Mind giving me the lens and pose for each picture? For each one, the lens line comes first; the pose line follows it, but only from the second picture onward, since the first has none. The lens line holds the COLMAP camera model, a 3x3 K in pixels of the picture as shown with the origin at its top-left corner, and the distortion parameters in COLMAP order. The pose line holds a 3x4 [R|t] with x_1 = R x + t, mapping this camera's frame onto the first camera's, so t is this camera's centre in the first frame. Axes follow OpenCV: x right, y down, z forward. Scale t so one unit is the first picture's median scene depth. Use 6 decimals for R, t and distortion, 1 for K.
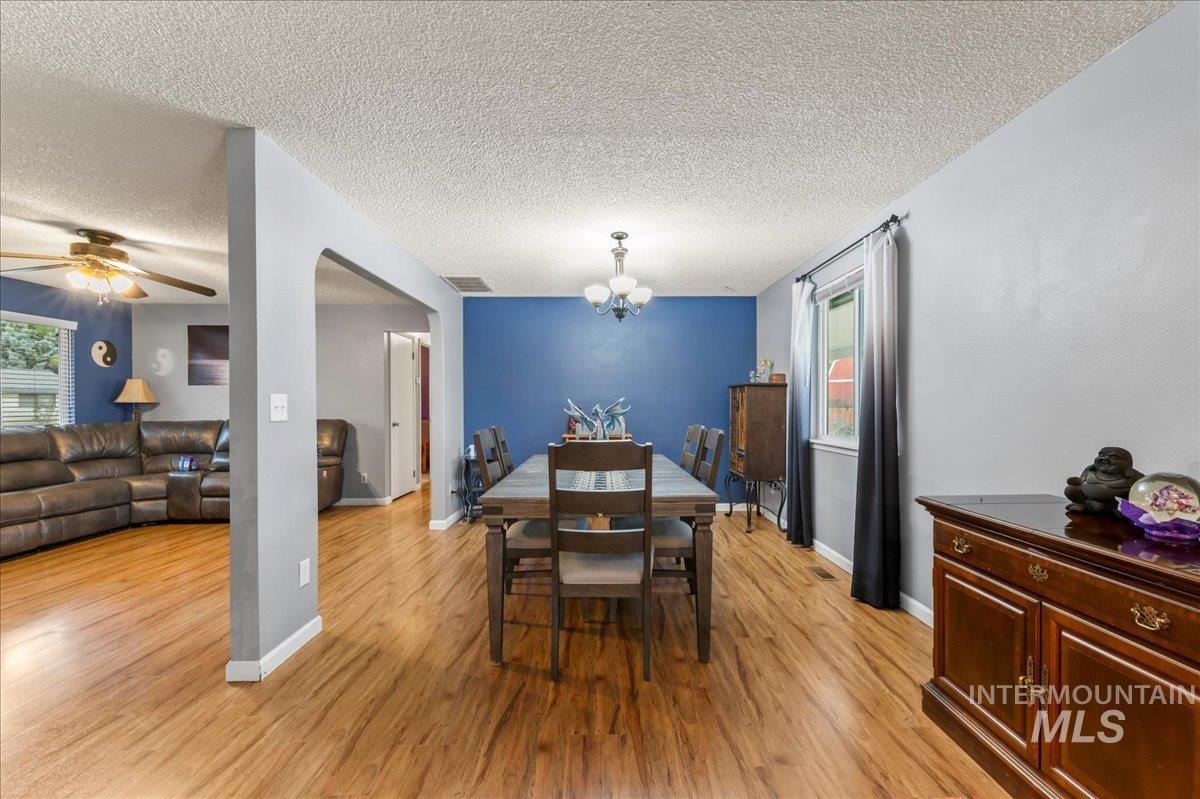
lens RADIAL K [[519.4, 0, 602.0], [0, 519.4, 408.8], [0, 0, 1]] dist [0.003282, -0.001731]
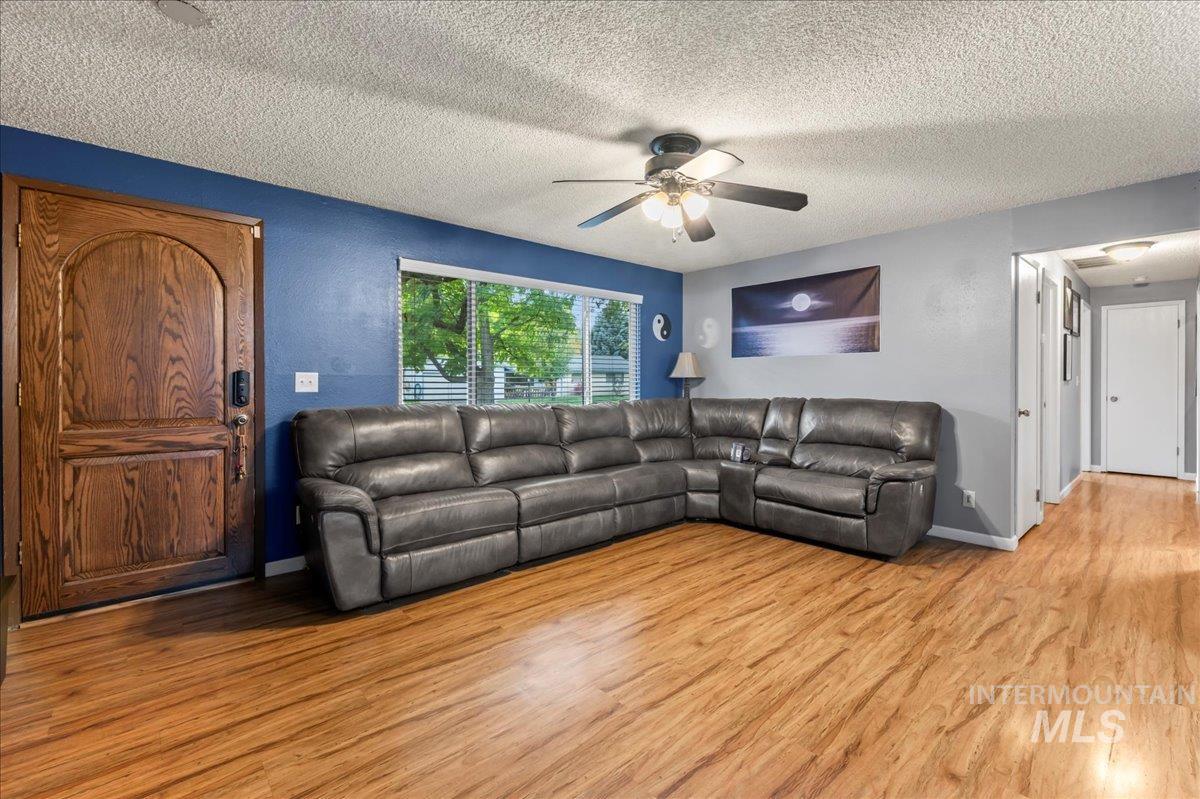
lens RADIAL K [[519.4, 0, 600.6], [0, 519.4, 389.4], [0, 0, 1]] dist [0.003282, -0.001731]
pose [[0.656826, 0.014478, -0.753904, -0.329831], [-0.009509, 0.999895, 0.010918, 0.000591], [0.753983, -0.000003, 0.656894, 0.305671]]
